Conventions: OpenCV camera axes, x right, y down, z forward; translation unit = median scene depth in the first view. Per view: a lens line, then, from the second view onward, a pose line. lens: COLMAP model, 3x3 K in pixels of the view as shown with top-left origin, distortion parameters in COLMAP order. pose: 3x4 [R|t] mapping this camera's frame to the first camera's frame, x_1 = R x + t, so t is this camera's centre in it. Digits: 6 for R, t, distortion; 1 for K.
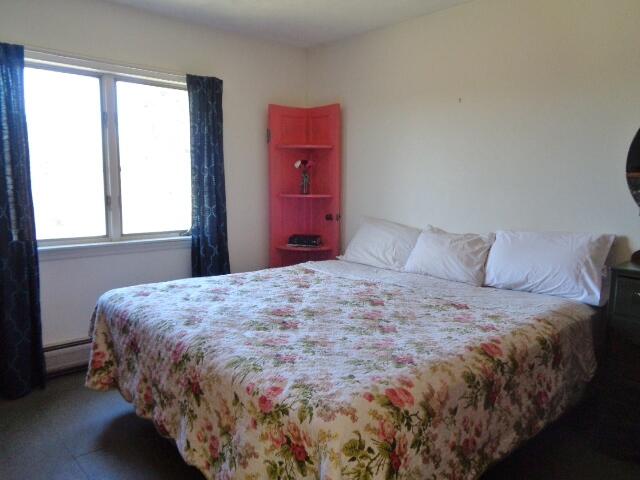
lens RADIAL K [[478.1, 0, 321.8], [0, 478.1, 243.0], [0, 0, 1]] dist [0.008201, 0.005094]
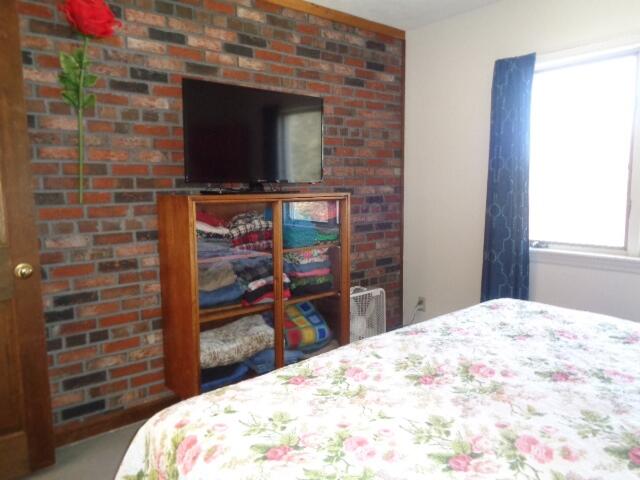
lens RADIAL K [[478.1, 0, 322.2], [0, 478.1, 237.1], [0, 0, 1]] dist [0.008201, 0.005094]
pose [[-0.032649, 0.098714, -0.994580, 0.568675], [-0.117407, 0.987842, 0.101900, -0.084365], [0.992547, 0.120097, -0.020663, 0.752445]]
